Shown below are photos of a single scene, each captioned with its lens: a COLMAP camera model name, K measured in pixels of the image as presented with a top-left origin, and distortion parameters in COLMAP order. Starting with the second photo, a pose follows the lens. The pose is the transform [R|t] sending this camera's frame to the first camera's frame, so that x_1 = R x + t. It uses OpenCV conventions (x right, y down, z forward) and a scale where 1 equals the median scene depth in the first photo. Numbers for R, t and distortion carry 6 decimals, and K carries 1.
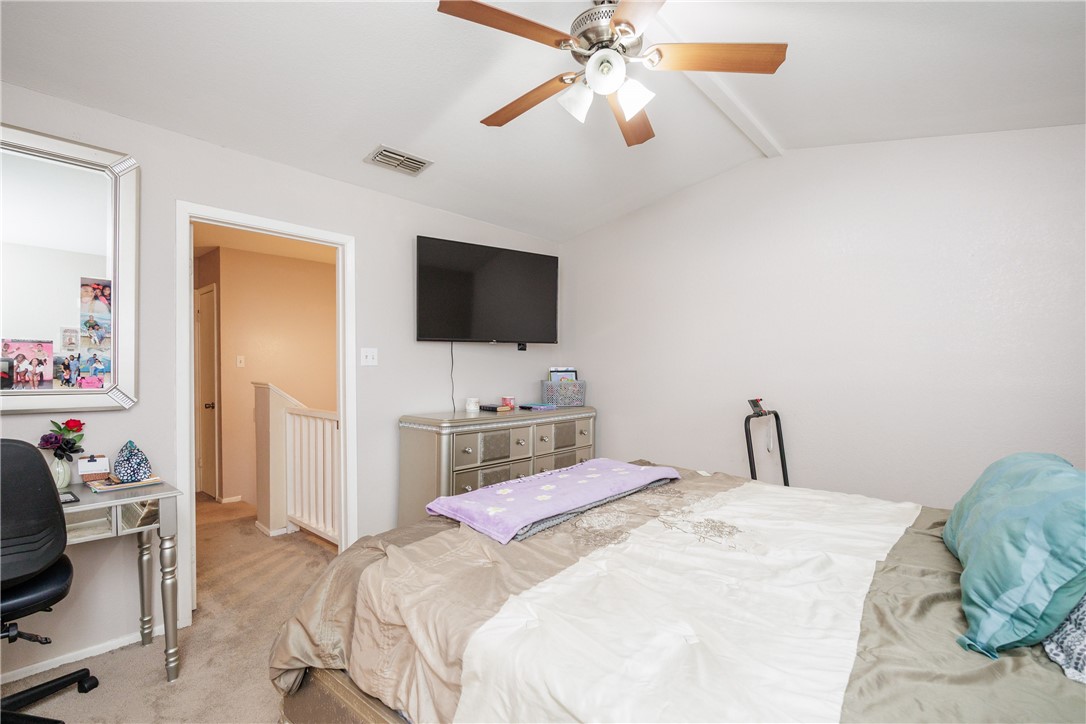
lens RADIAL K [[503.9, 0, 543.0], [0, 503.9, 369.3], [0, 0, 1]] dist [-0.019097, 0.001975]
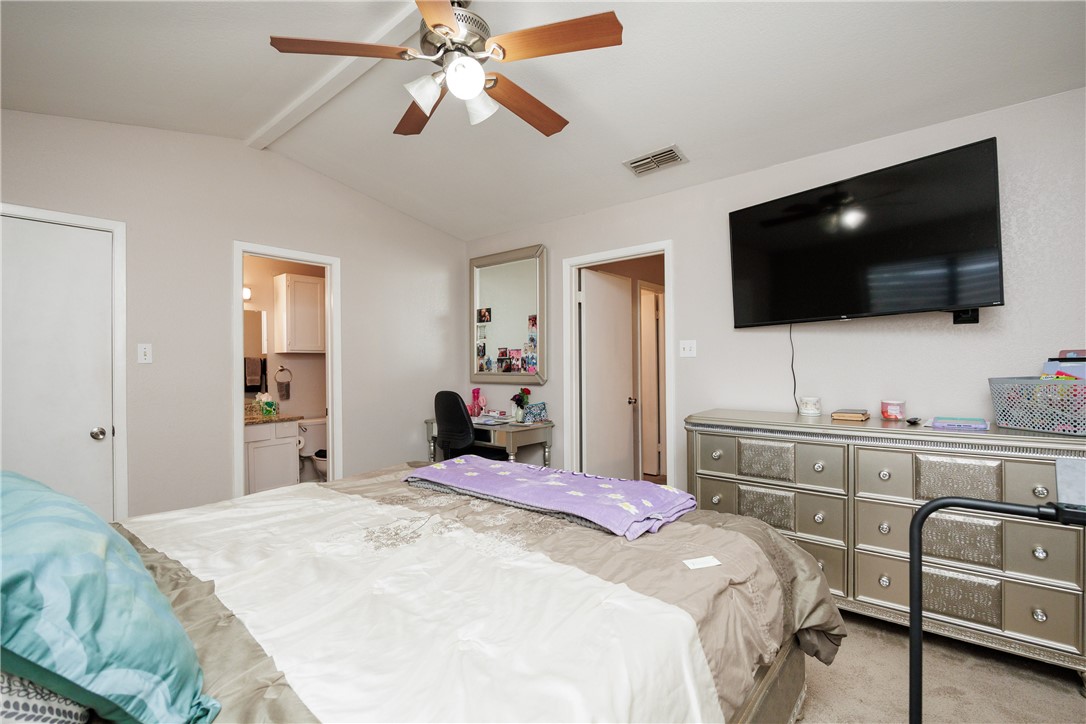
lens RADIAL K [[490.6, 0, 542.5], [0, 490.6, 363.9], [0, 0, 1]] dist [-0.008281, -0.000302]
pose [[0.006636, -0.000176, -0.999978, 0.986757], [0.011927, 0.999929, -0.000097, 0.005072], [0.999907, -0.011926, 0.006638, 1.017402]]
